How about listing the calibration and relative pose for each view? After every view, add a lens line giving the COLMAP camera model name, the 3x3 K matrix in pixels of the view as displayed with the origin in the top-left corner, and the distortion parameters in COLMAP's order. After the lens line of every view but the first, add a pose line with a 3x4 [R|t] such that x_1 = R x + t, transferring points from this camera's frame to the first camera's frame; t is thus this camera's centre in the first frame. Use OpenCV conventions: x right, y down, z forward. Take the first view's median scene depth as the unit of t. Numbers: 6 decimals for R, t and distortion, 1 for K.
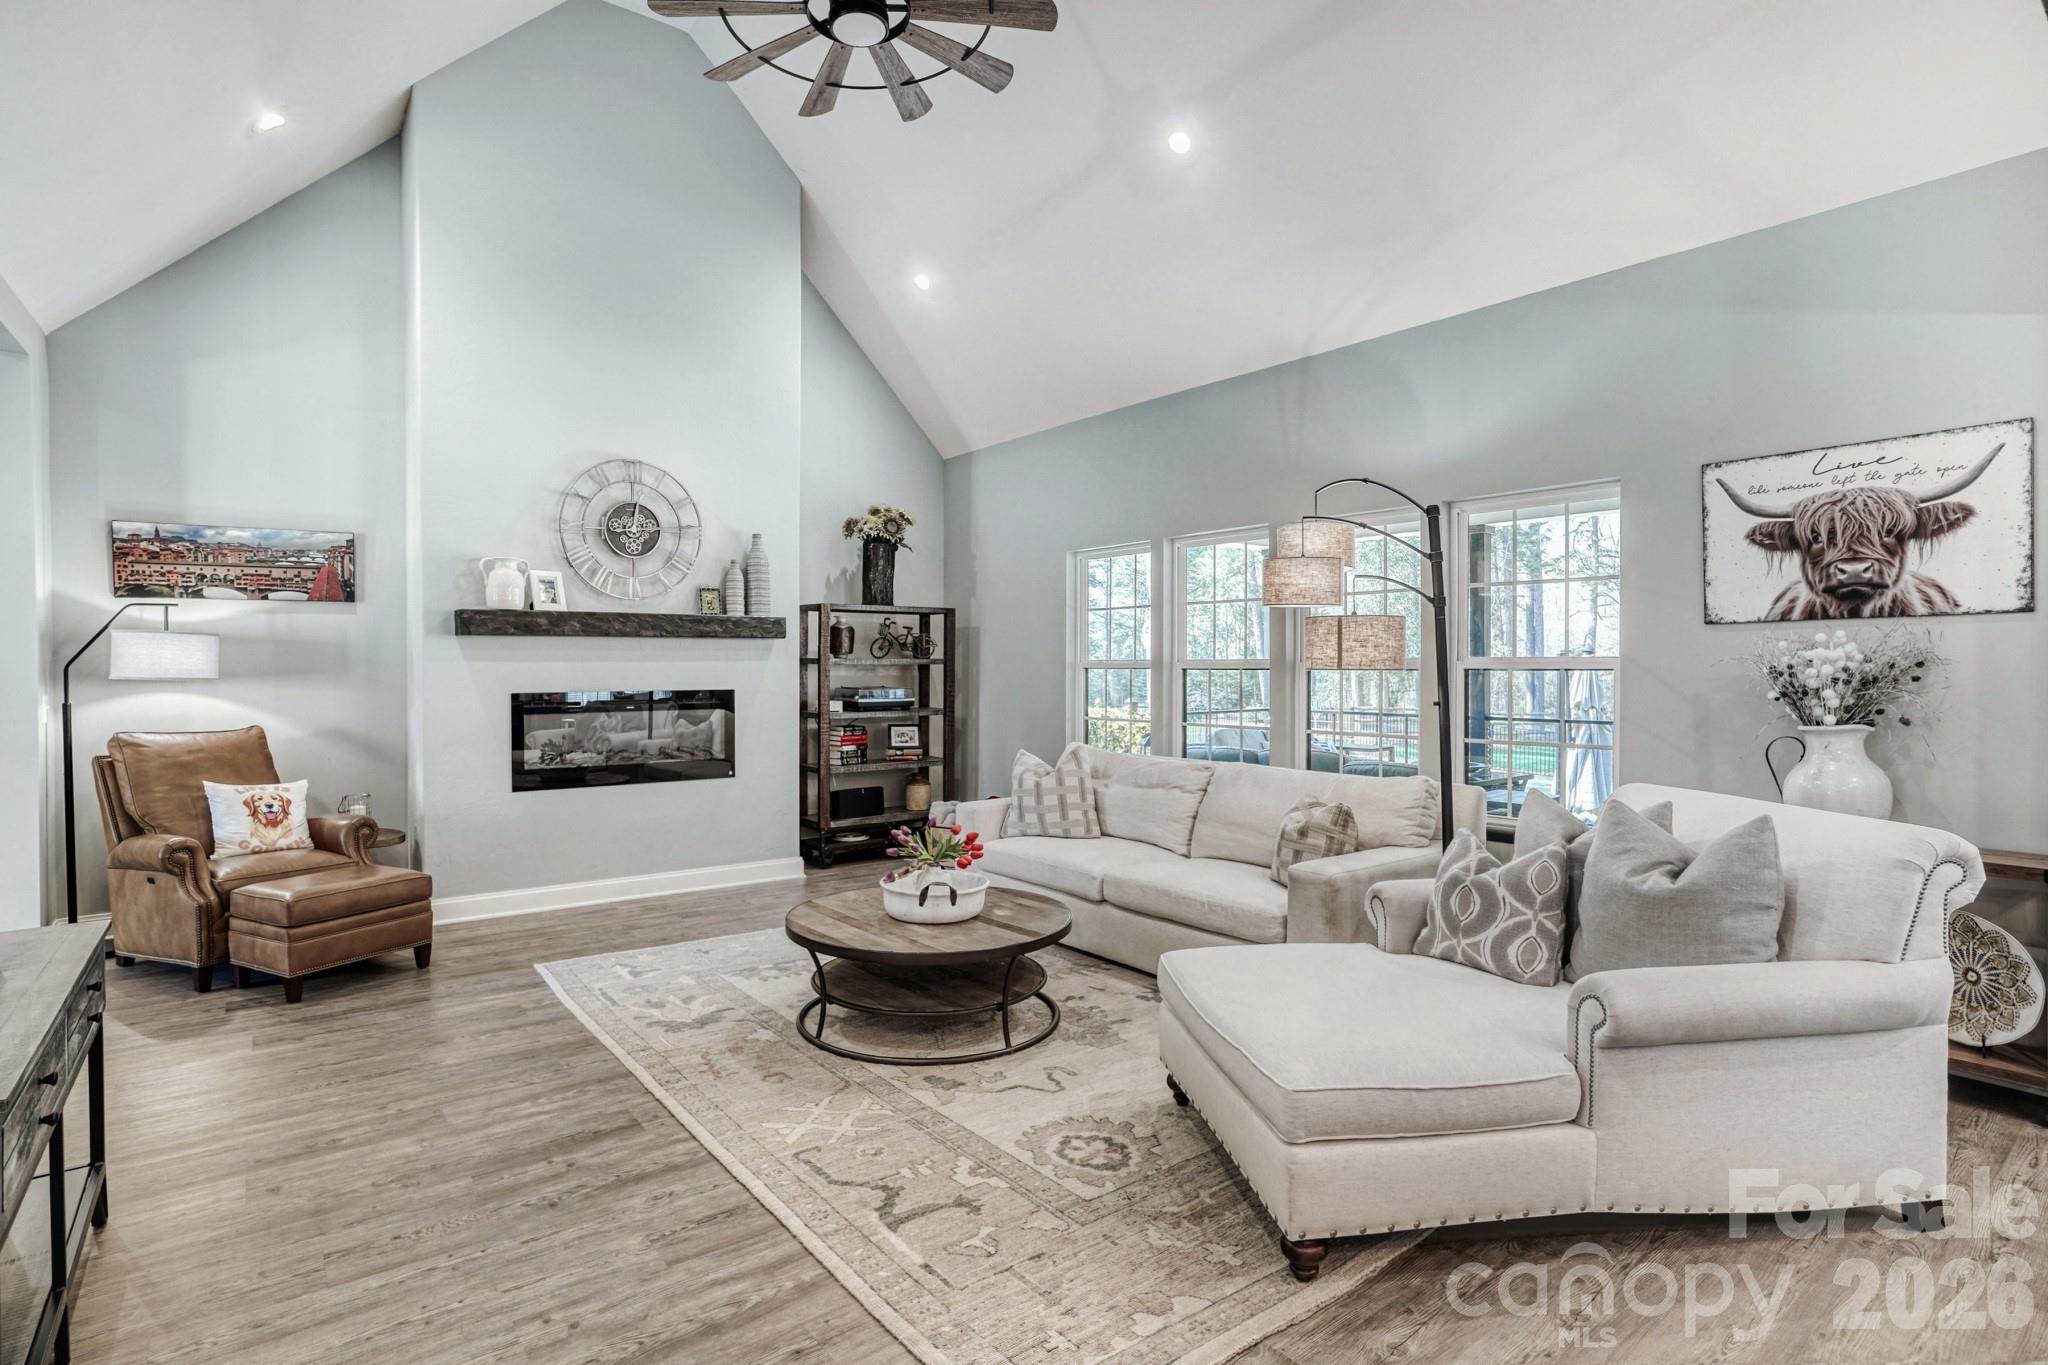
lens RADIAL K [[1007.9, 0, 1024.0], [0, 1007.9, 682.5], [0, 0, 1]] dist [-0.068084, 0.030965]
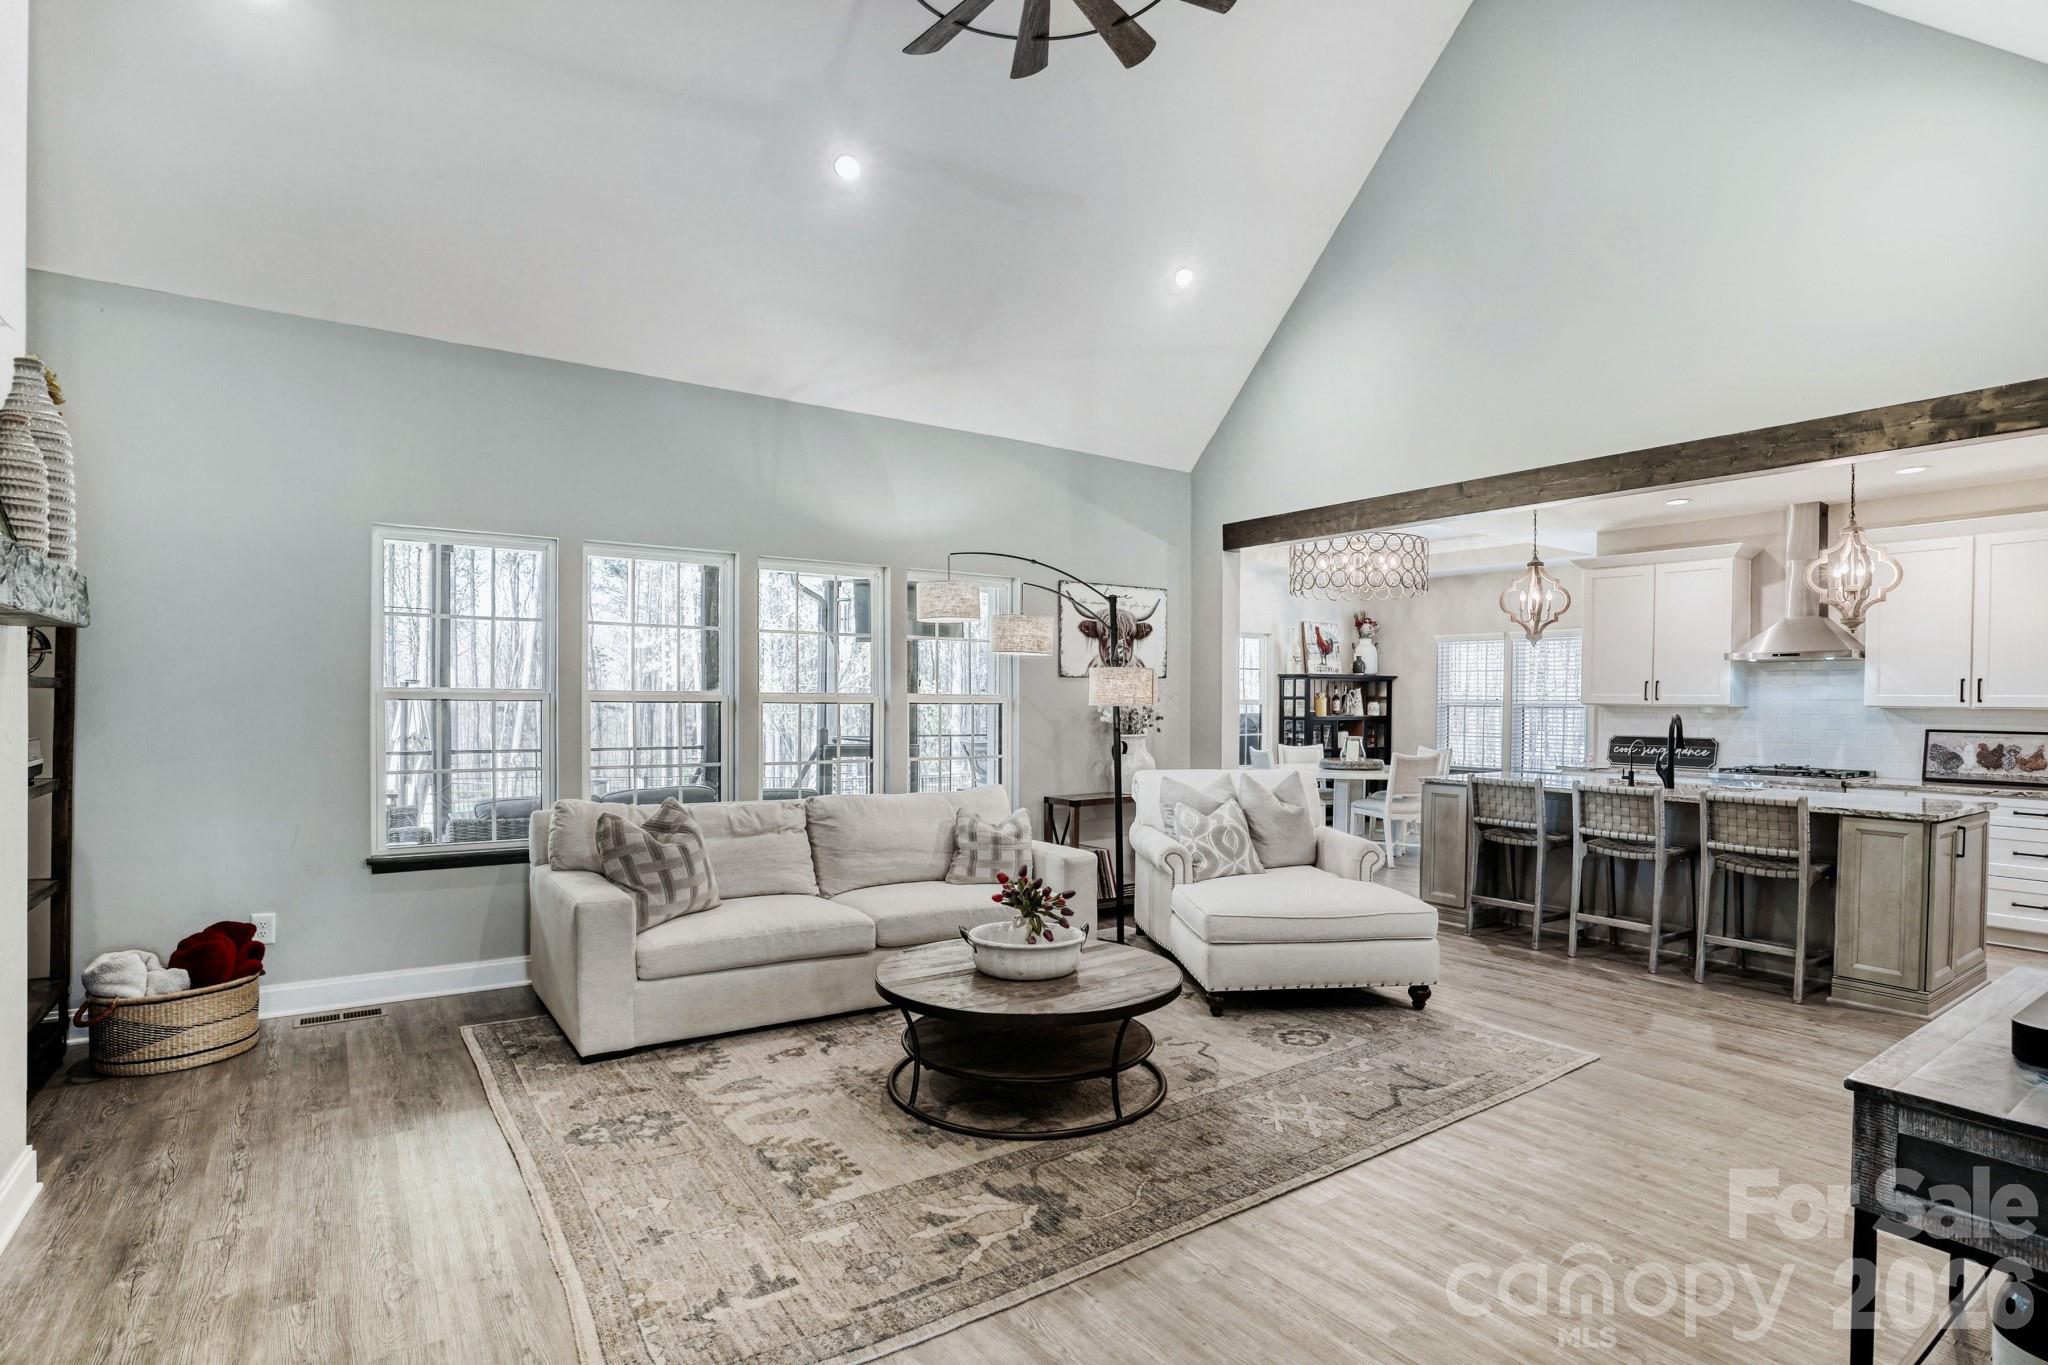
lens RADIAL K [[1043.0, 0, 1029.9], [0, 1043.0, 690.7], [0, 0, 1]] dist [-0.048043, 0.000873]
pose [[0.051912, 0.008156, 0.998618, -0.770176], [0.004672, 0.999954, -0.008410, -0.014726], [-0.998641, 0.005102, 0.051872, 0.689449]]
